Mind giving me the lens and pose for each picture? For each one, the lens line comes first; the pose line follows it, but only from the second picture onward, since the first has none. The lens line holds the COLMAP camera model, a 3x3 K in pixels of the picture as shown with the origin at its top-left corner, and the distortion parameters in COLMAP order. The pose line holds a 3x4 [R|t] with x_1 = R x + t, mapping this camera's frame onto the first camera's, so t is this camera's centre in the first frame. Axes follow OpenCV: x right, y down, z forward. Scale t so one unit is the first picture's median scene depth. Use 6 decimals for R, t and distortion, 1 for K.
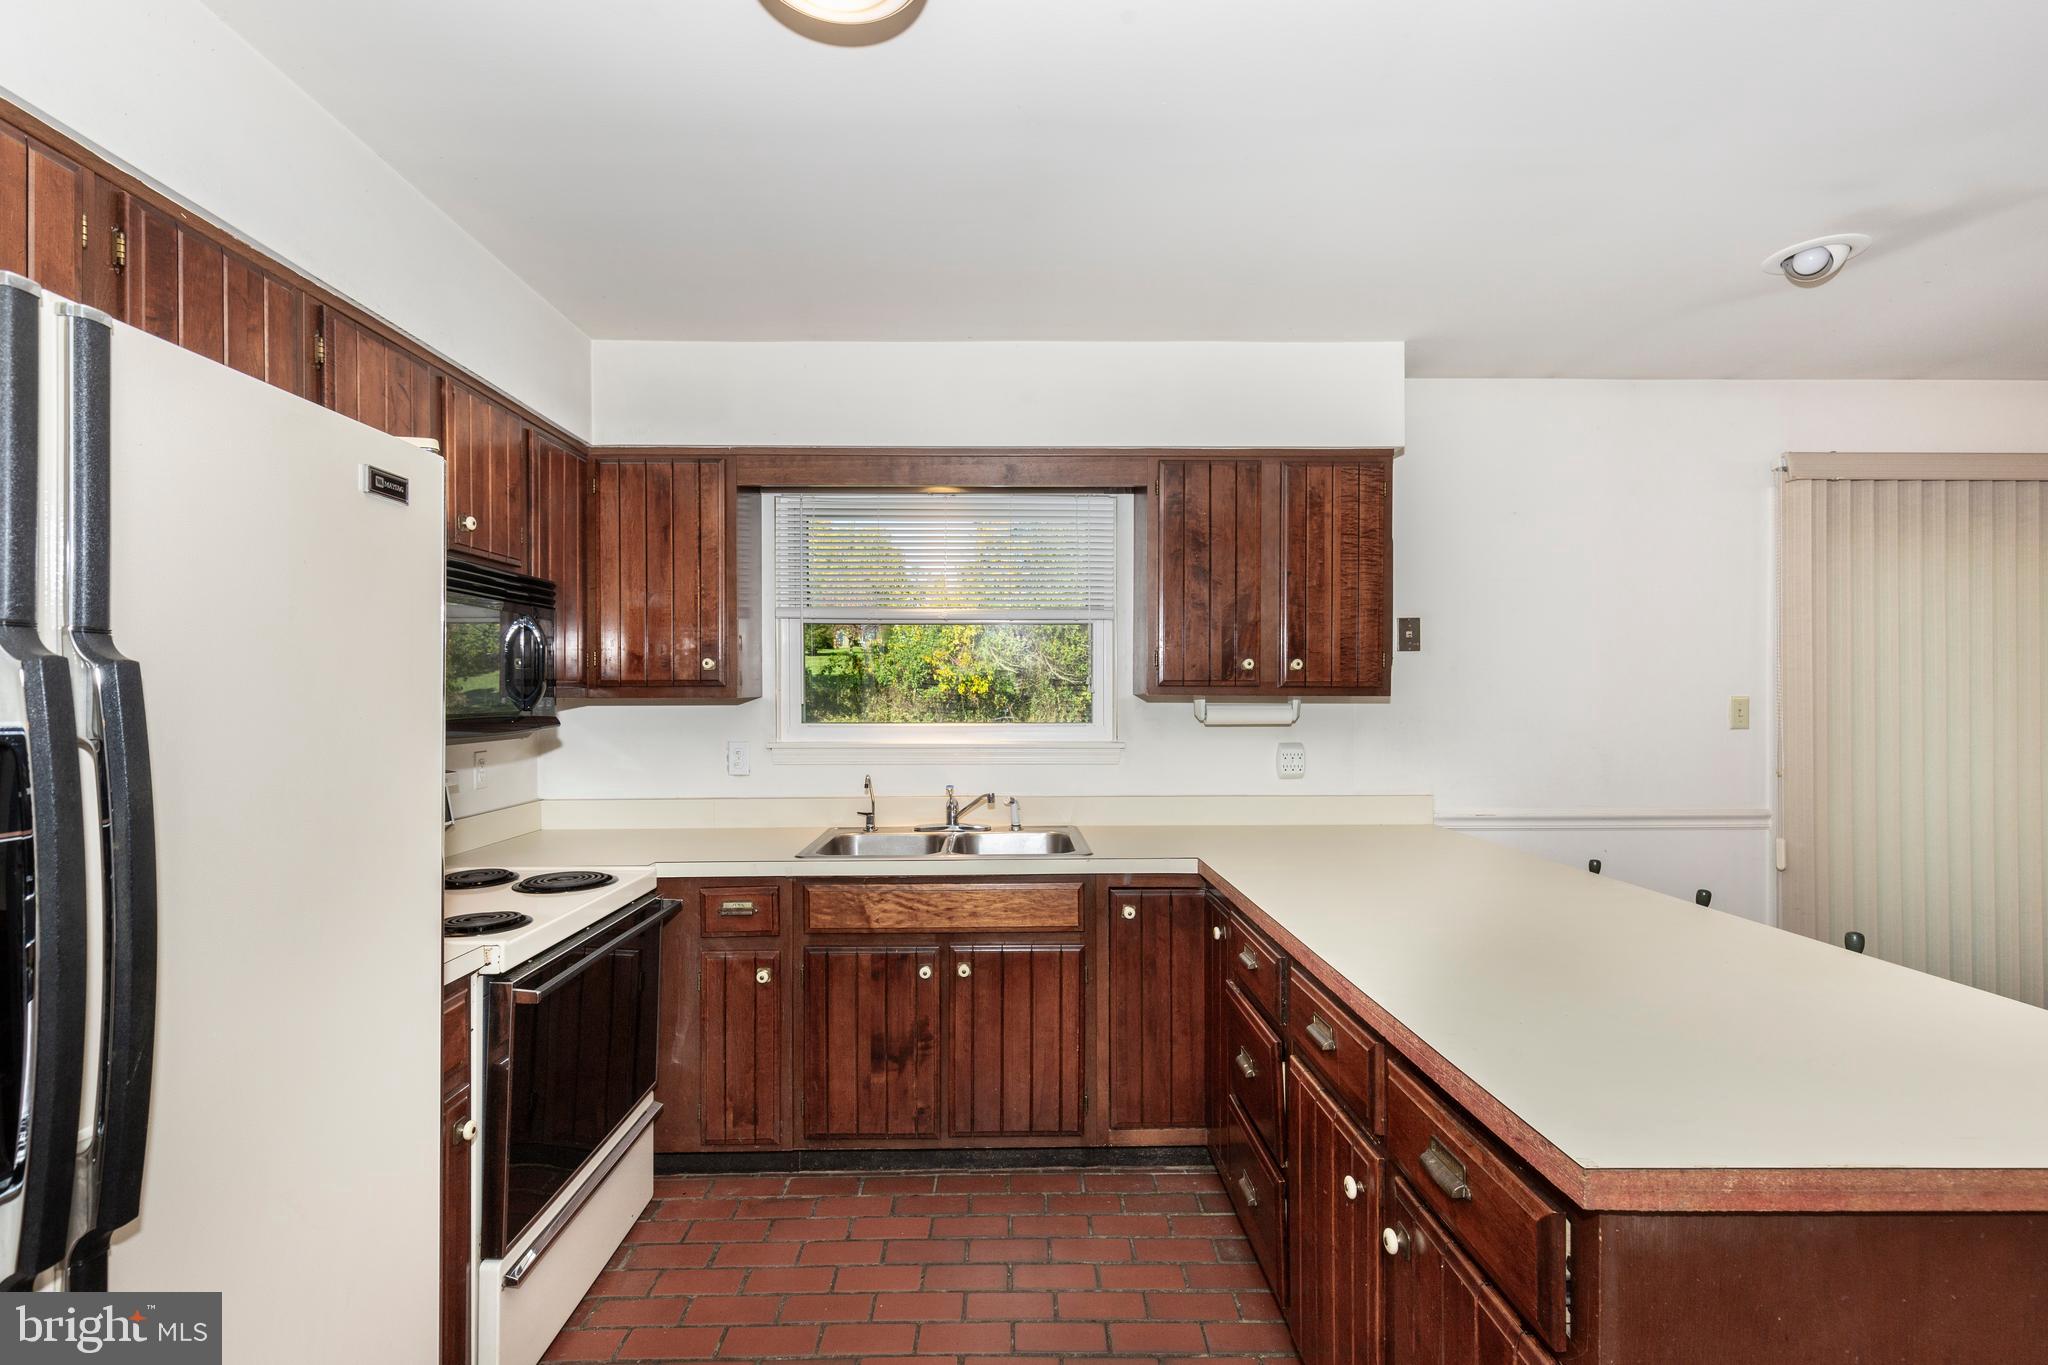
lens RADIAL K [[931.9, 0, 1018.3], [0, 931.9, 686.9], [0, 0, 1]] dist [0.001828, -0.000132]
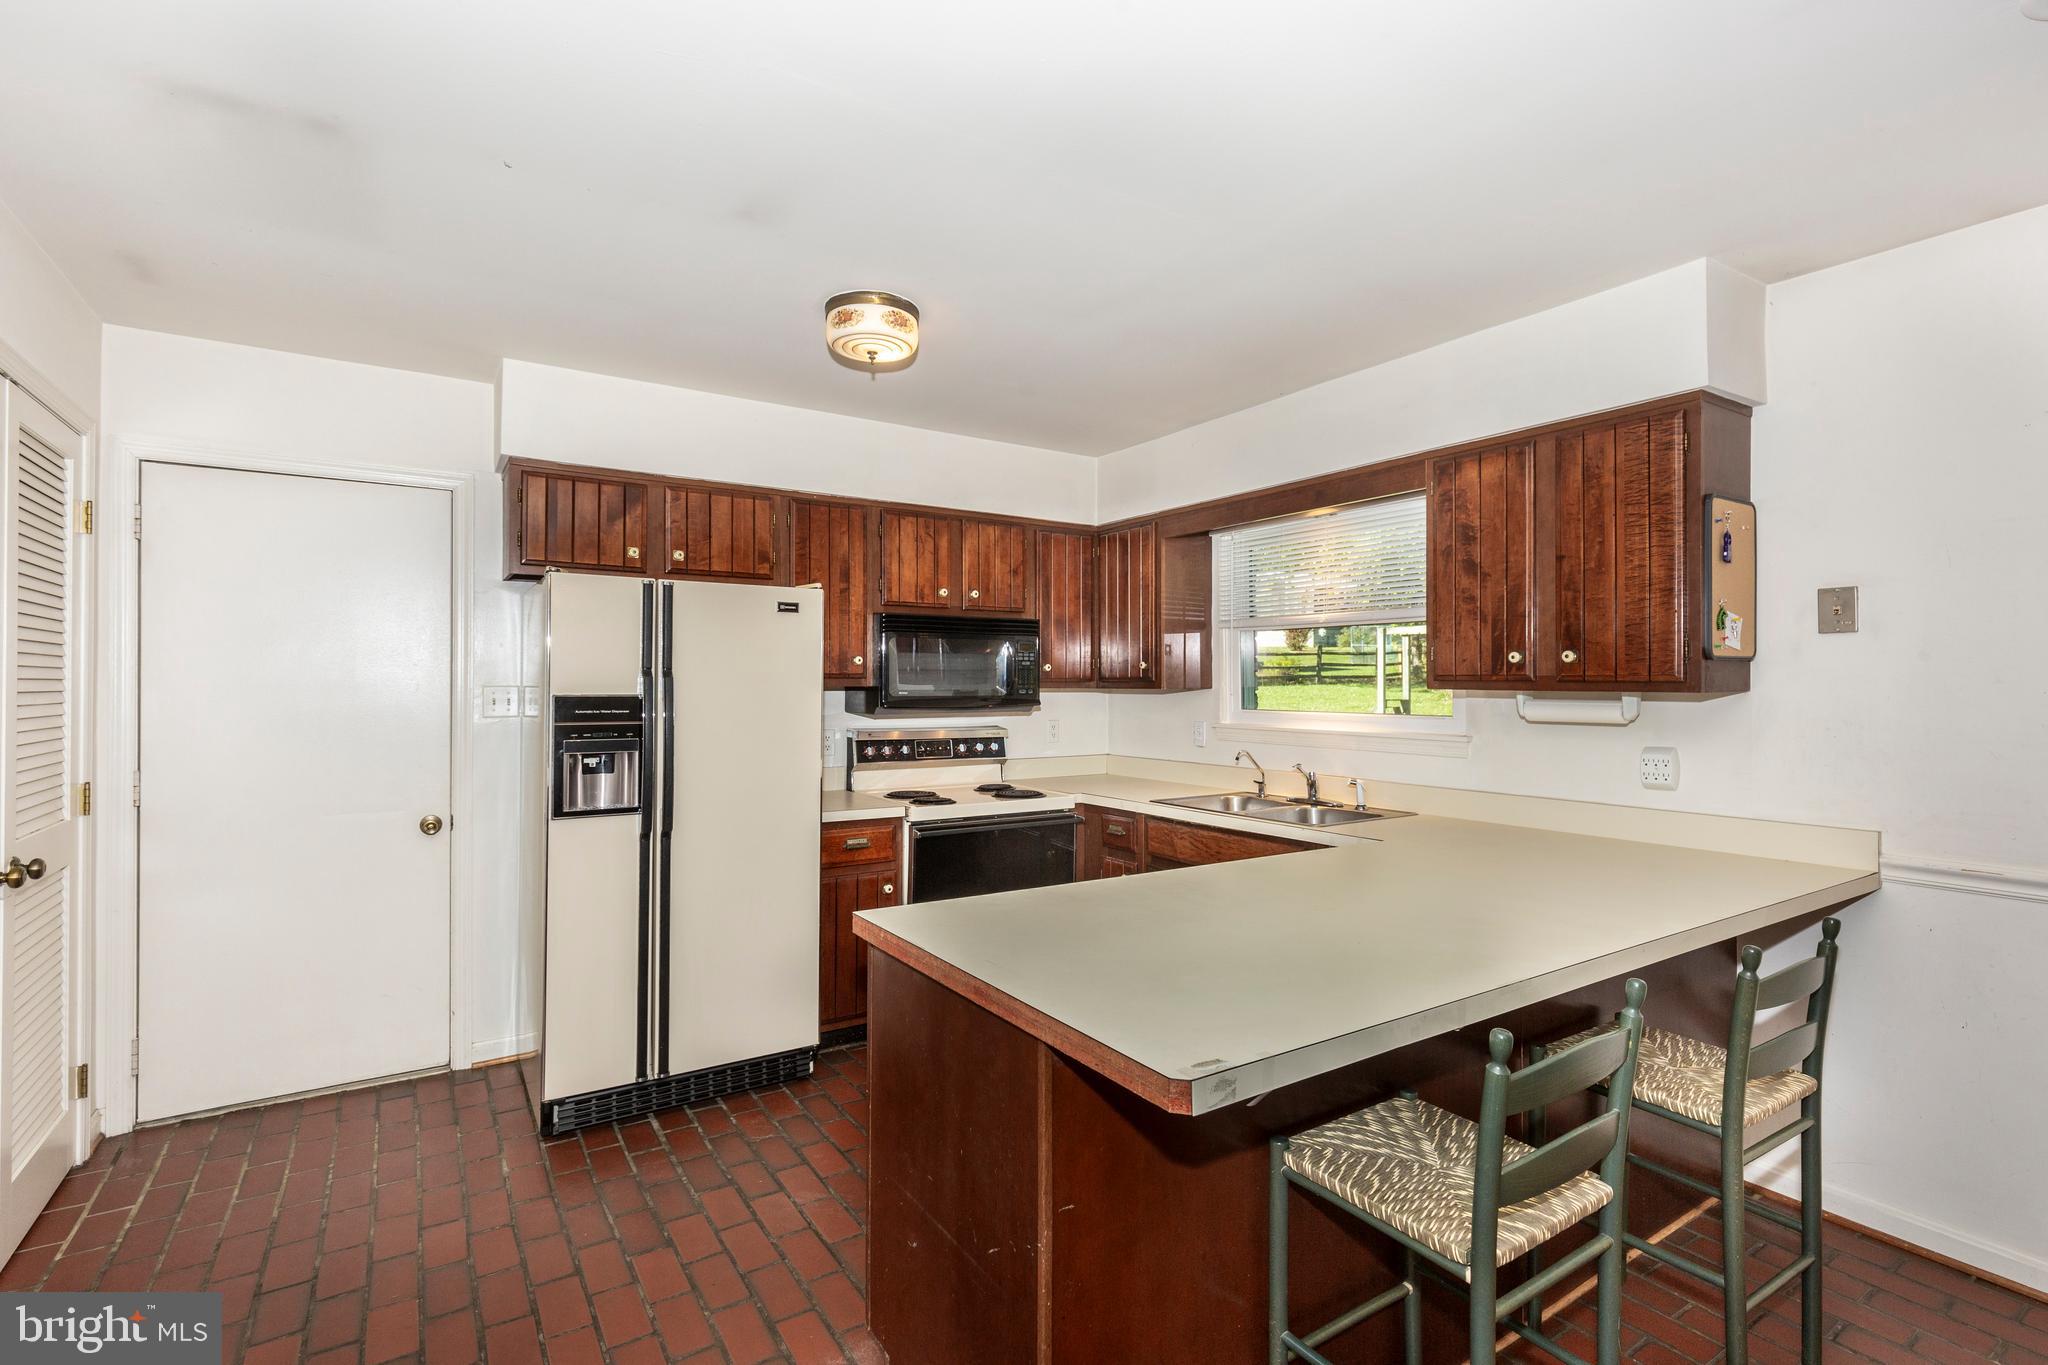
lens RADIAL K [[931.9, 0, 1018.3], [0, 931.9, 686.9], [0, 0, 1]] dist [0.001828, -0.000132]
pose [[0.533096, 0.005972, -0.846034, 0.779388], [0.004360, 0.999942, 0.009806, -0.006298], [0.846044, -0.008916, 0.533039, 0.061962]]
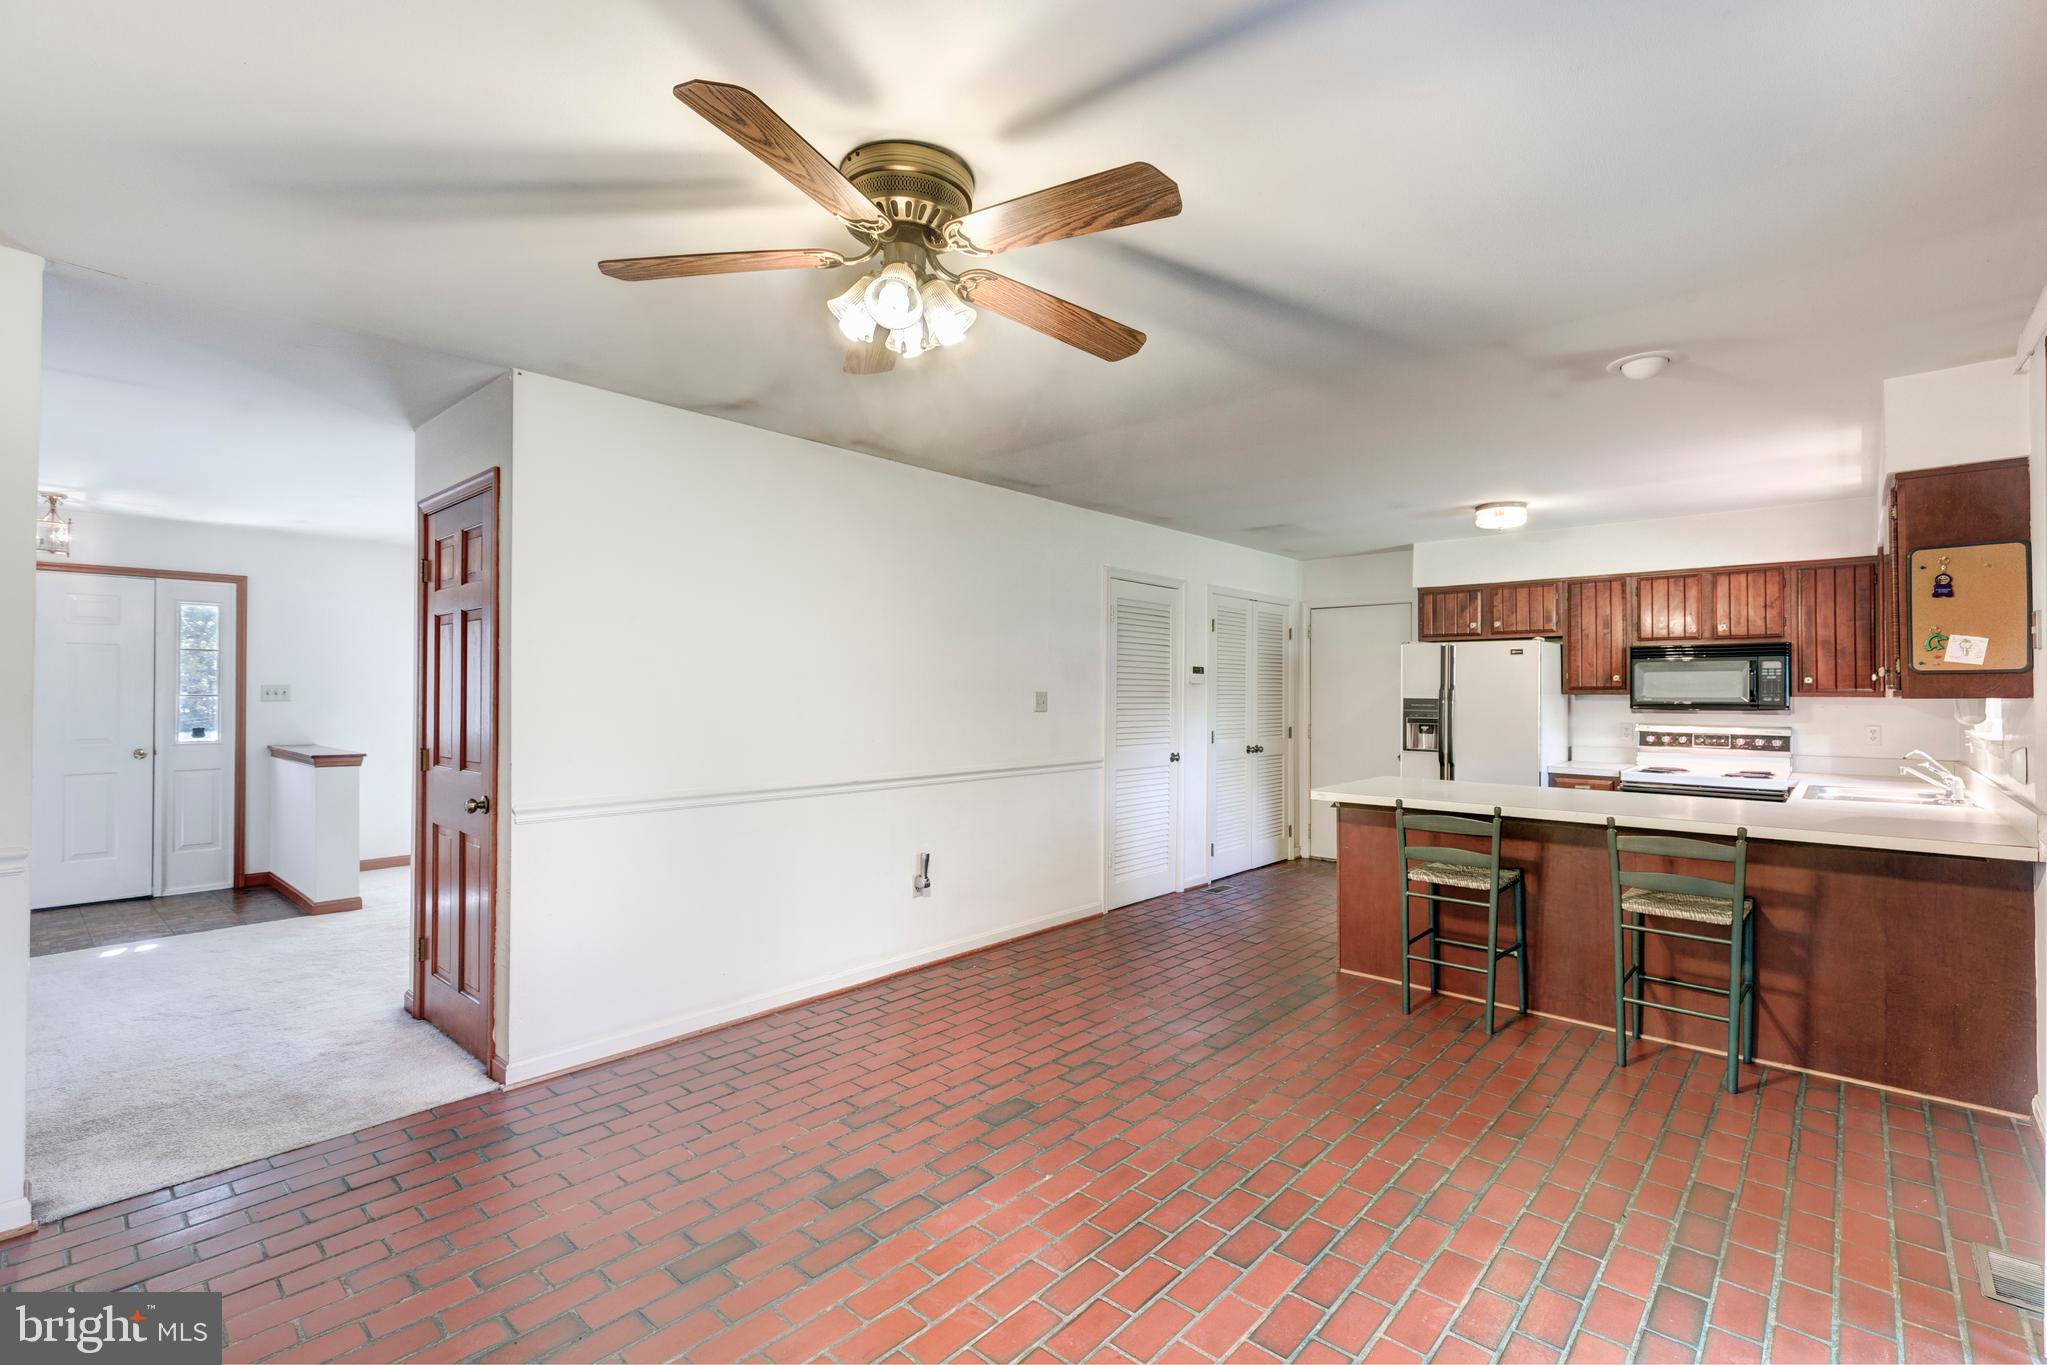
lens RADIAL K [[903.7, 0, 1023.5], [0, 903.7, 682.5], [0, 0, 1]] dist [-0.002367, -0.001133]
pose [[-0.687631, -0.007189, -0.726024, 1.882320], [0.004779, 0.999884, -0.014427, 0.000451], [0.726044, -0.013391, -0.687518, 0.982936]]
